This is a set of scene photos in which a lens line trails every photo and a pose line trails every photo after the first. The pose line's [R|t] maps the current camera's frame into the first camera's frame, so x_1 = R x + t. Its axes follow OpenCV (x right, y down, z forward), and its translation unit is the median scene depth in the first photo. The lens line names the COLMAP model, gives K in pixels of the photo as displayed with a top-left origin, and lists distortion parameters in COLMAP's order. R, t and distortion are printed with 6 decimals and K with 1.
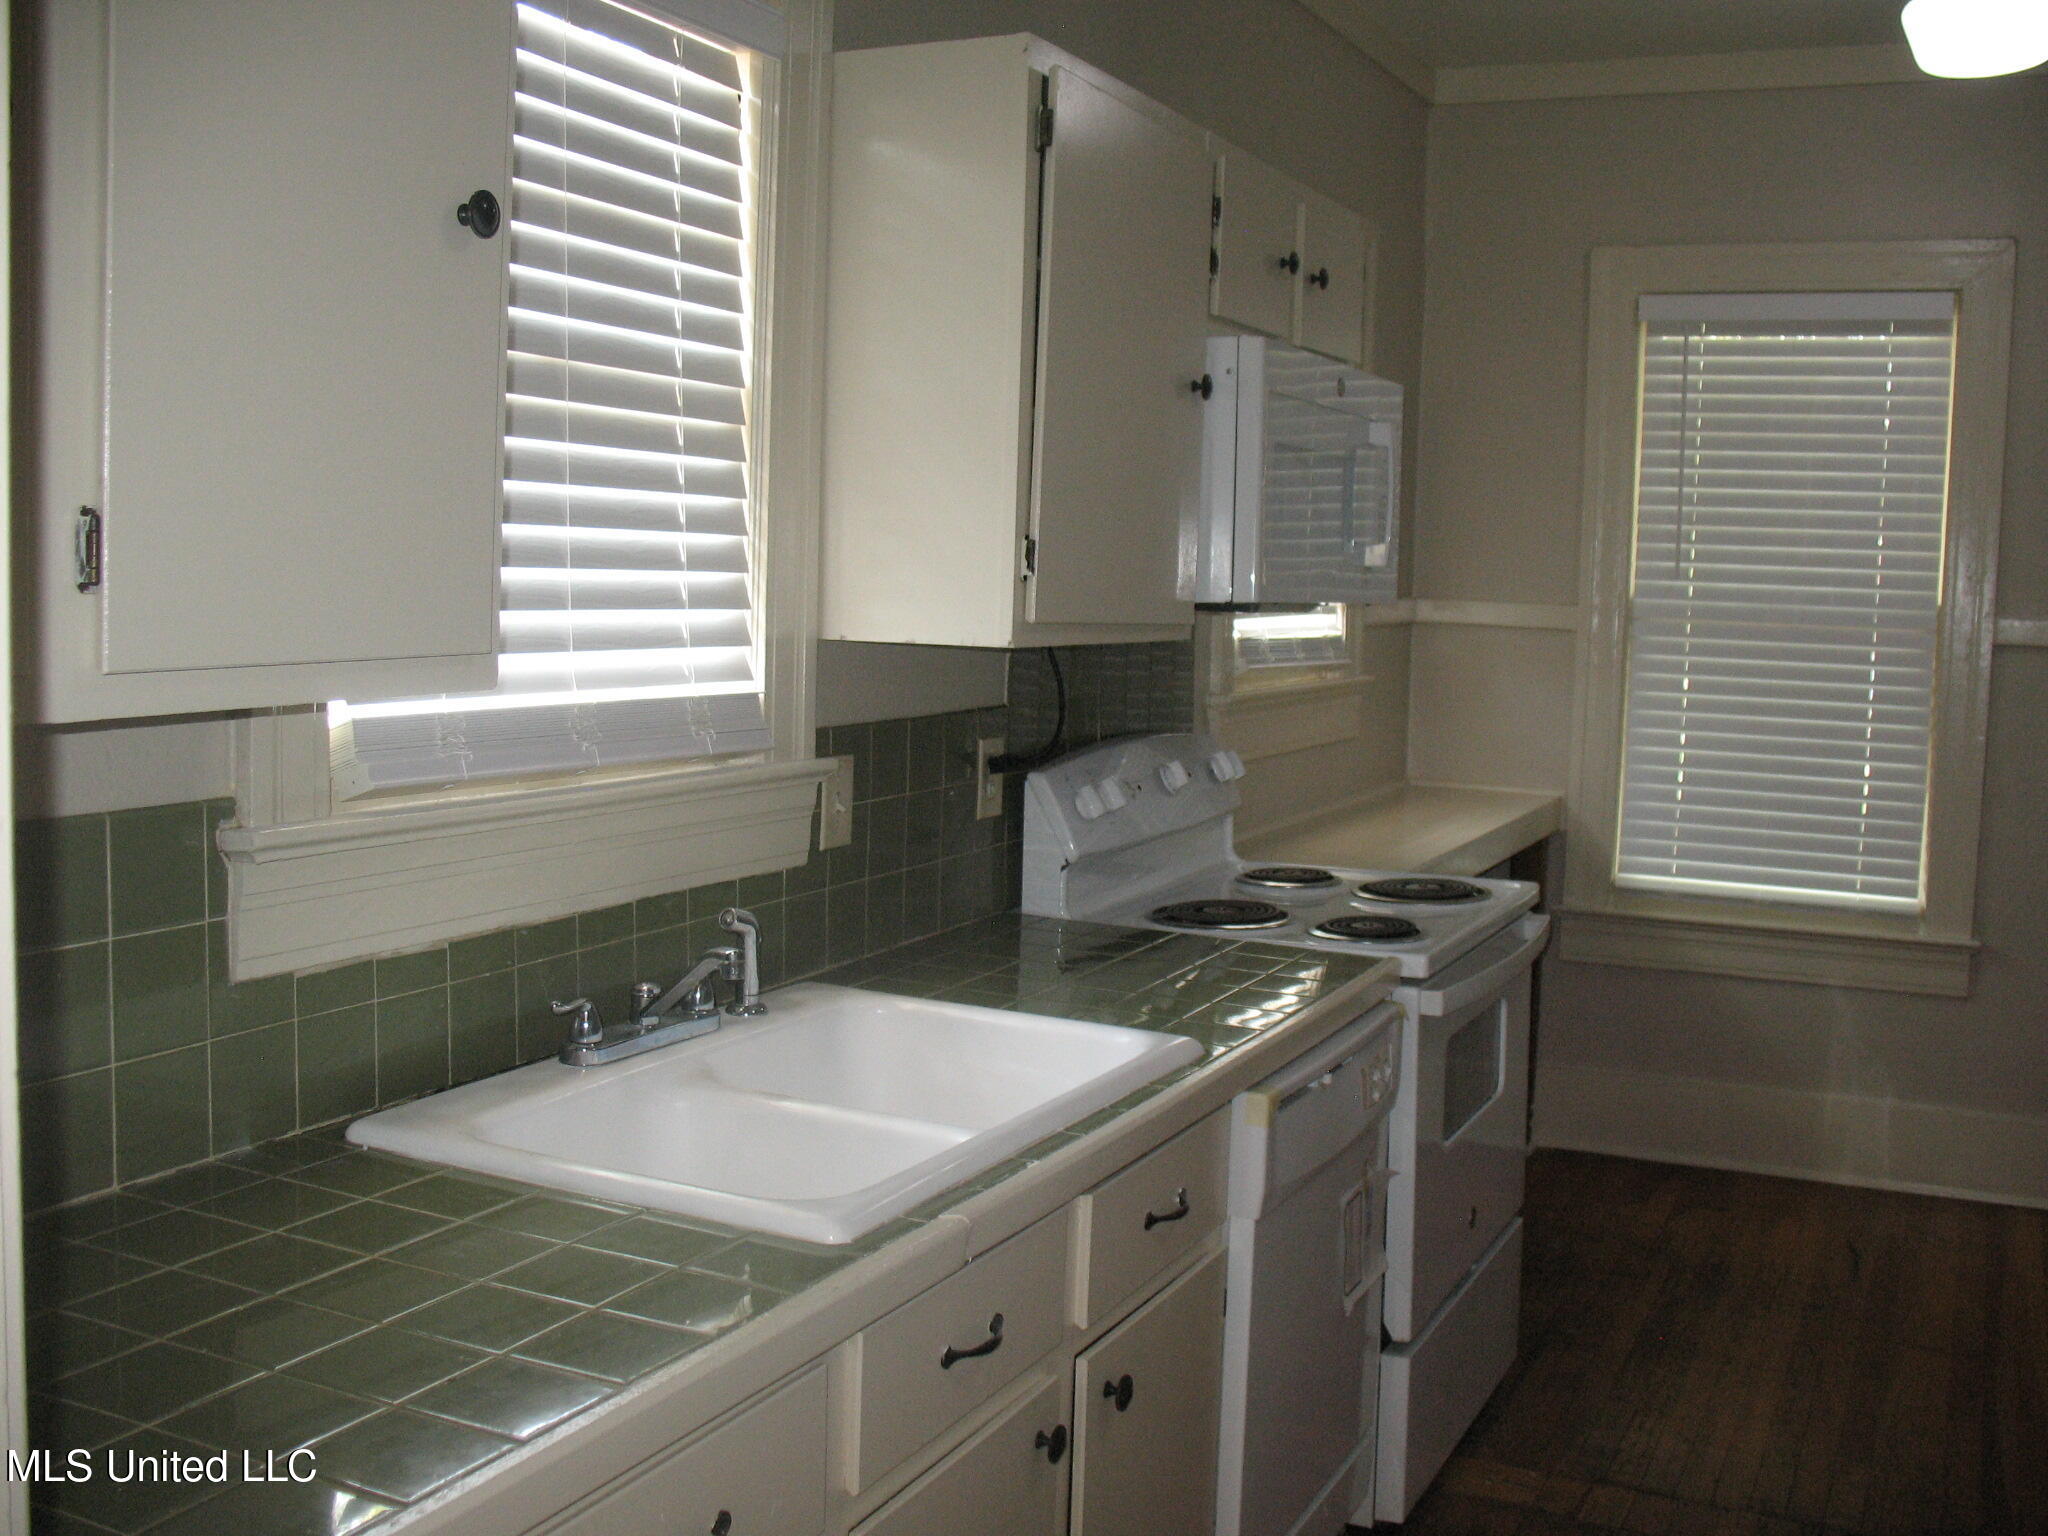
lens RADIAL K [[2116.0, 0, 1024.0], [0, 2116.0, 768.0], [0, 0, 1]] dist [-0.192910, 0.215336]
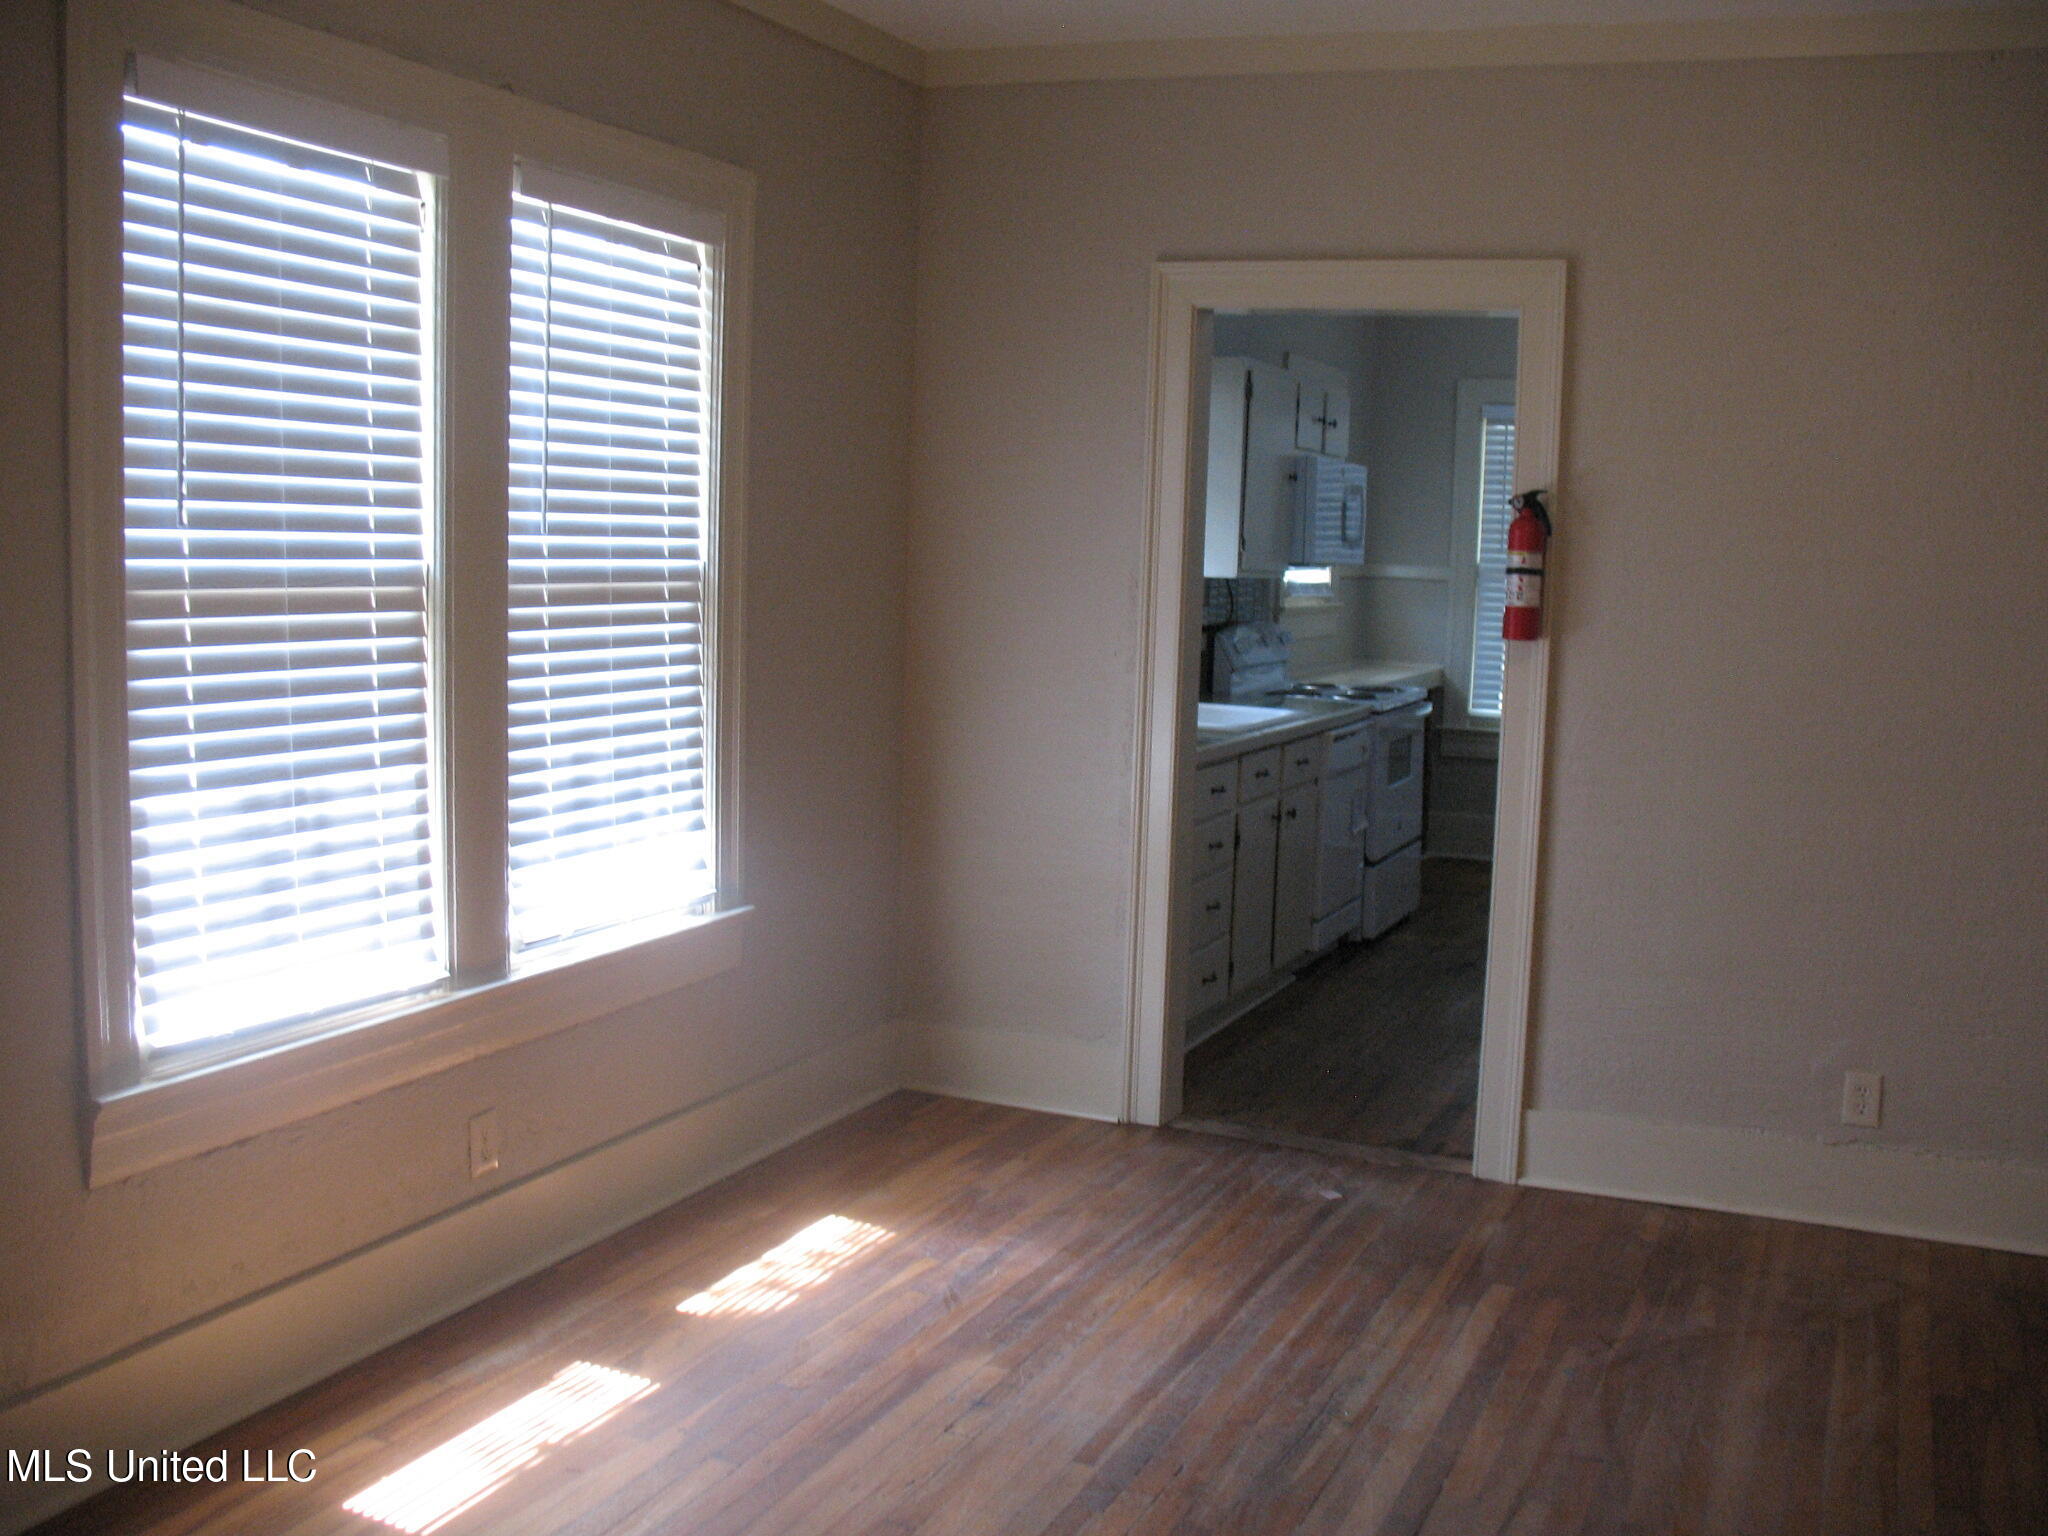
lens RADIAL K [[2116.0, 0, 1024.0], [0, 2116.0, 768.0], [0, 0, 1]] dist [-0.192910, 0.215336]
pose [[0.999068, -0.005444, 0.042812, -0.405617], [0.004984, 0.999929, 0.010833, 0.162450], [-0.042868, -0.010610, 0.999024, -1.764565]]
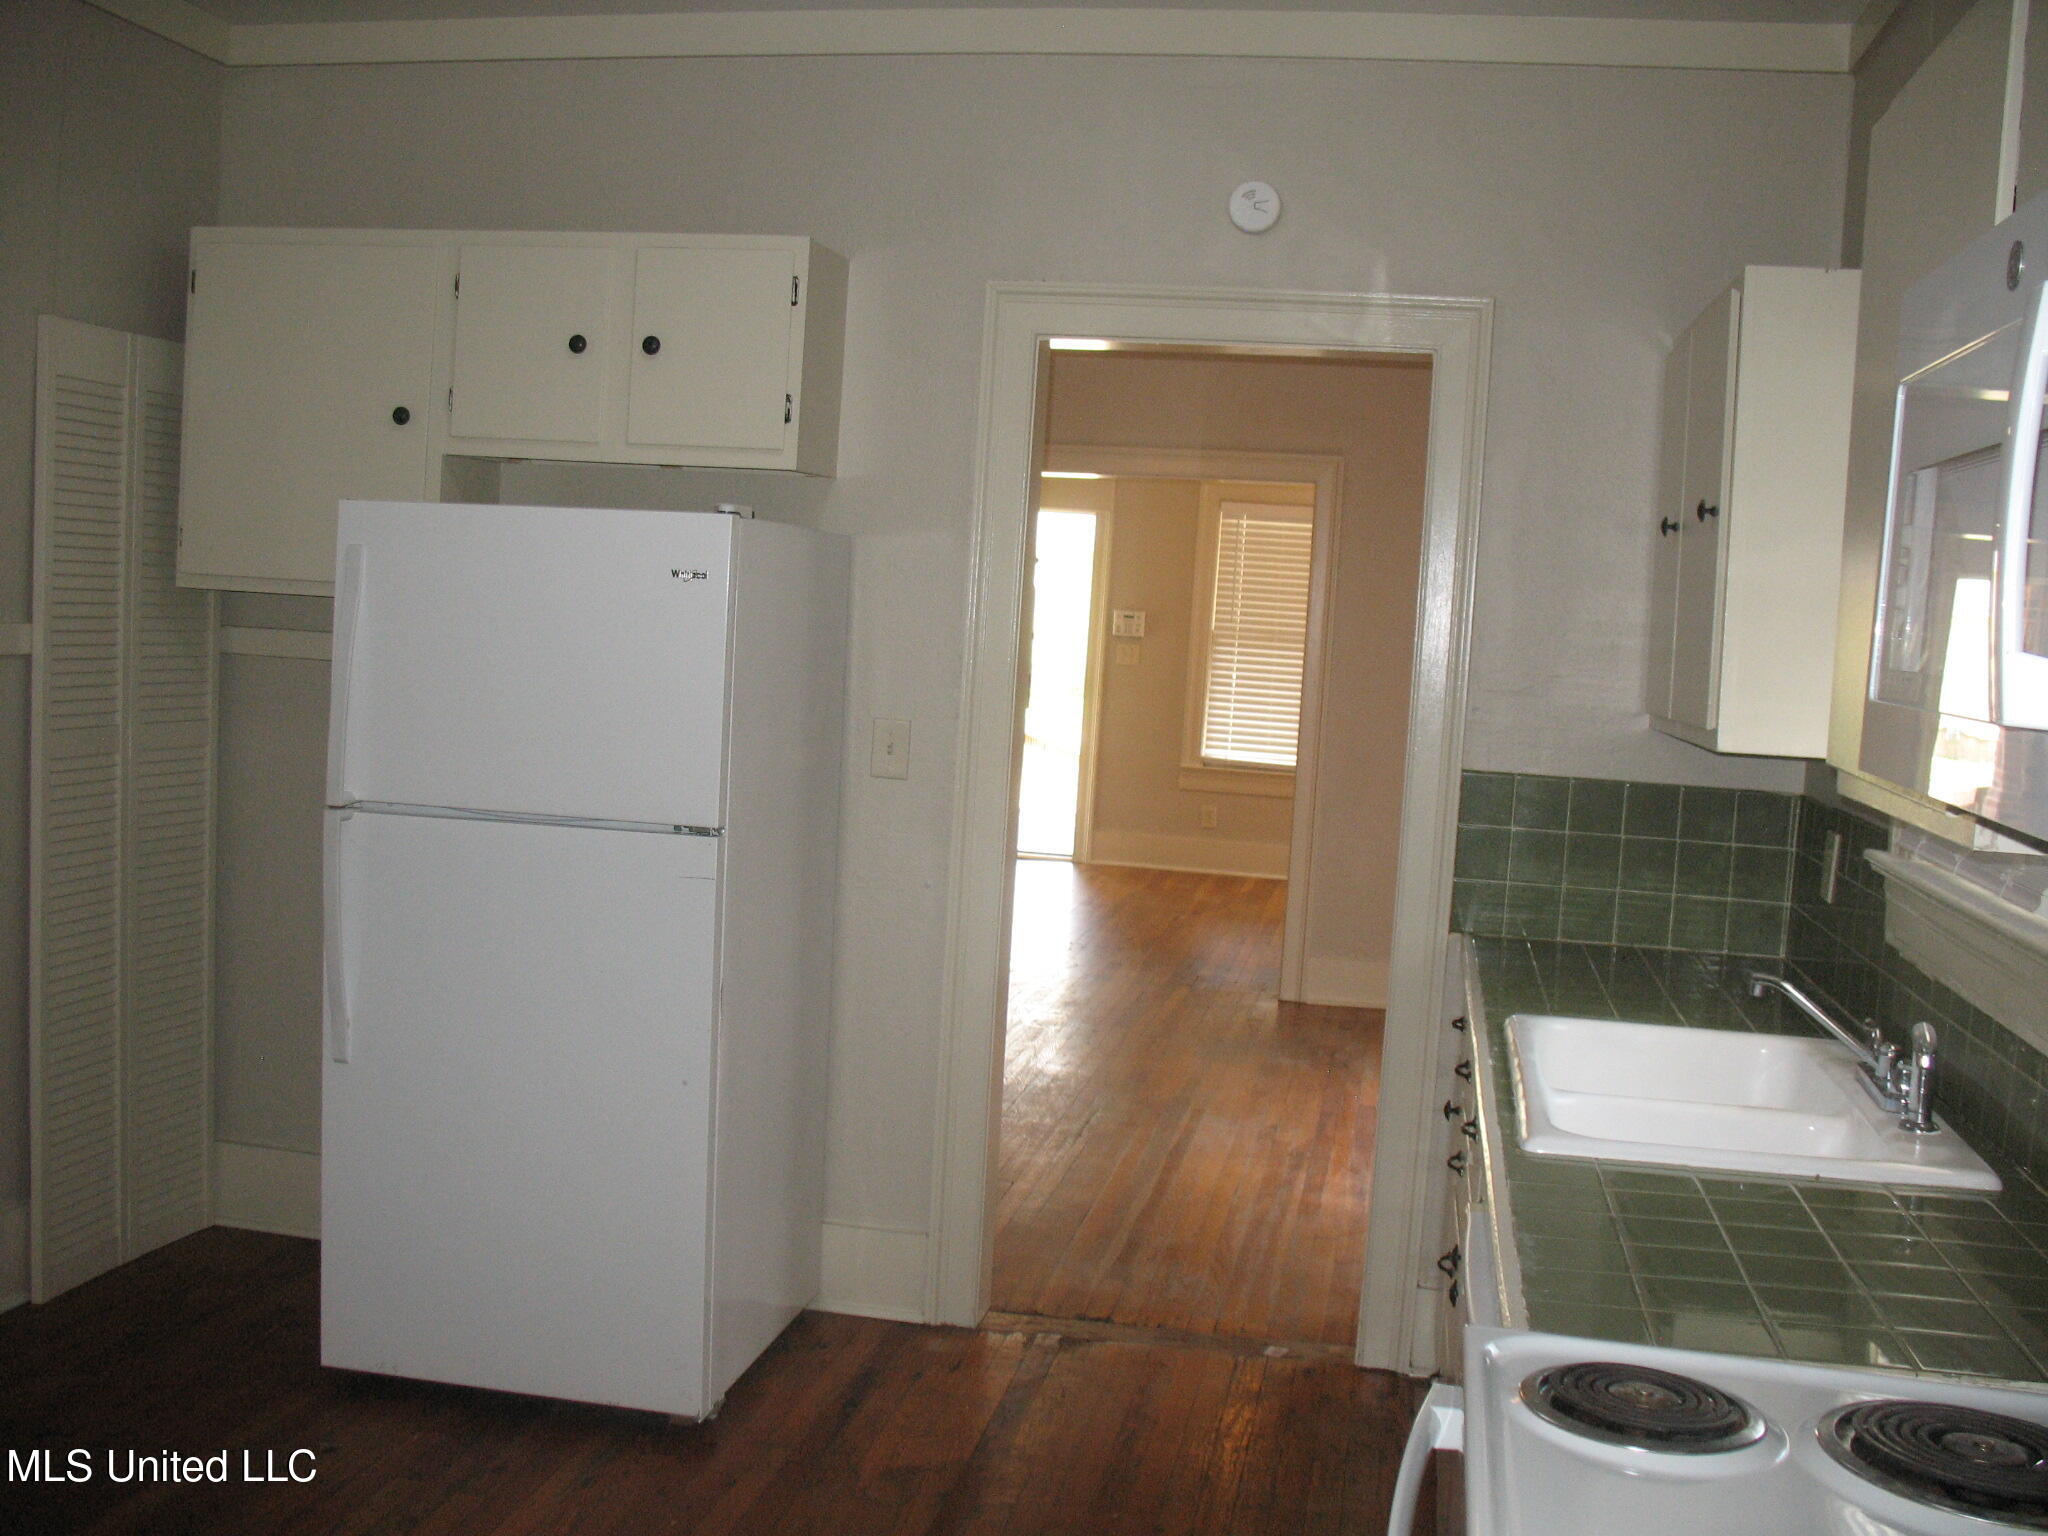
lens RADIAL K [[2116.0, 0, 1024.0], [0, 2116.0, 768.0], [0, 0, 1]] dist [-0.192910, 0.215336]
pose [[-0.960926, -0.085735, -0.263193, 0.573313], [-0.133500, 0.976476, 0.169327, -0.176696], [0.242484, 0.197847, -0.949767, 1.763938]]
